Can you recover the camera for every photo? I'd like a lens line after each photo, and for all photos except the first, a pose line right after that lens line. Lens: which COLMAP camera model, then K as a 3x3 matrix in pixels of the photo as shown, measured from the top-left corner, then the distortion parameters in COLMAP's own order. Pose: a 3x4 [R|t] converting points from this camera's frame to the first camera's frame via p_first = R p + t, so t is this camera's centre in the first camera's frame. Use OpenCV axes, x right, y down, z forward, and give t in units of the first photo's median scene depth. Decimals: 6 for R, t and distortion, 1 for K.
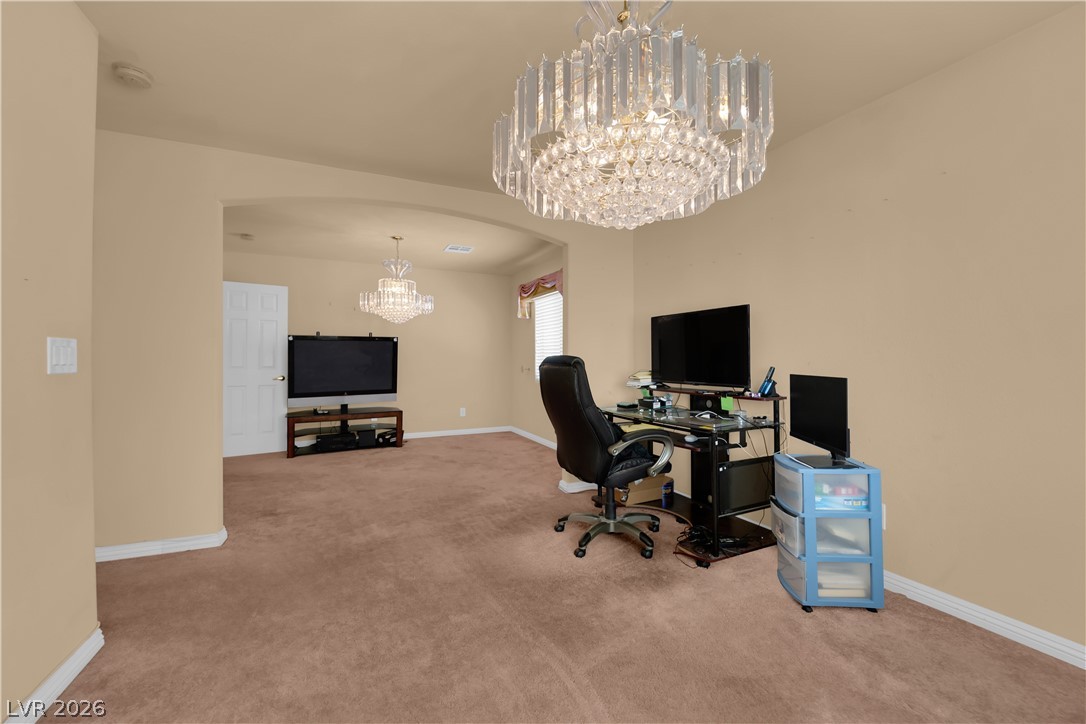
lens RADIAL K [[436.1, 0, 546.1], [0, 436.1, 356.6], [0, 0, 1]] dist [-0.009718, -0.004336]
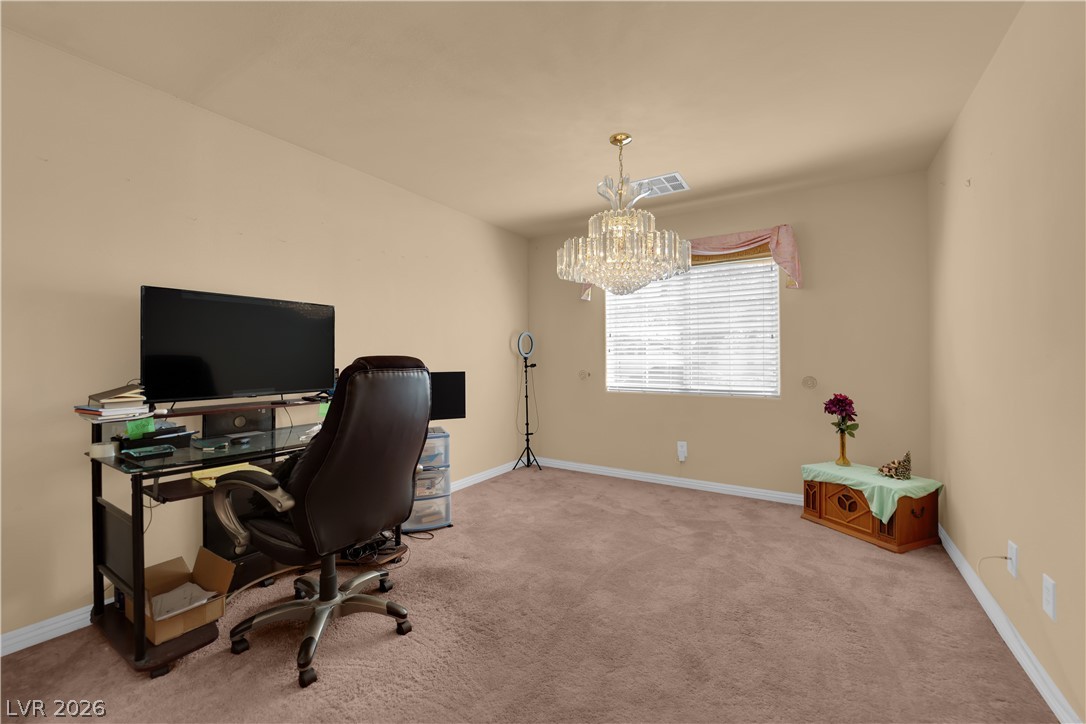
lens RADIAL K [[436.1, 0, 546.1], [0, 436.1, 356.6], [0, 0, 1]] dist [-0.009718, -0.004336]
pose [[-0.542993, 0.000928, 0.839737, -0.702318], [-0.003465, 0.999988, -0.003345, -0.003309], [-0.839730, -0.004727, -0.542983, 1.270618]]
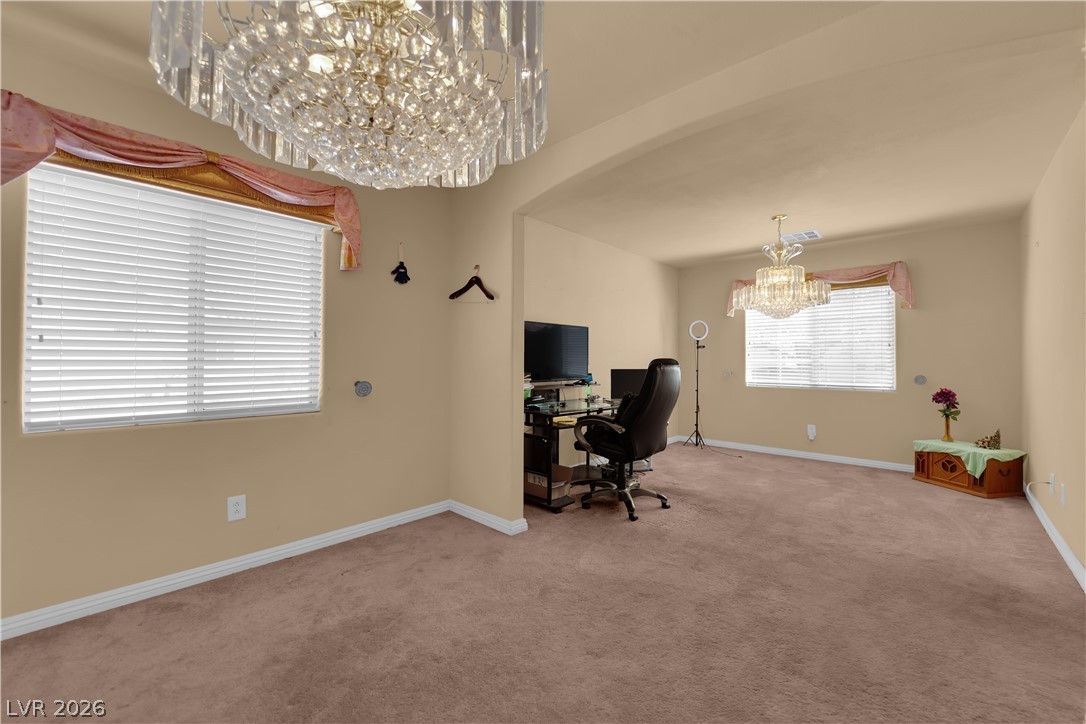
lens RADIAL K [[436.1, 0, 546.1], [0, 436.1, 356.6], [0, 0, 1]] dist [-0.009718, -0.004336]
pose [[-0.379009, 0.002234, 0.925390, -1.122886], [-0.011515, 0.999908, -0.007131, 0.004338], [-0.925321, -0.013359, -0.378949, 2.039156]]
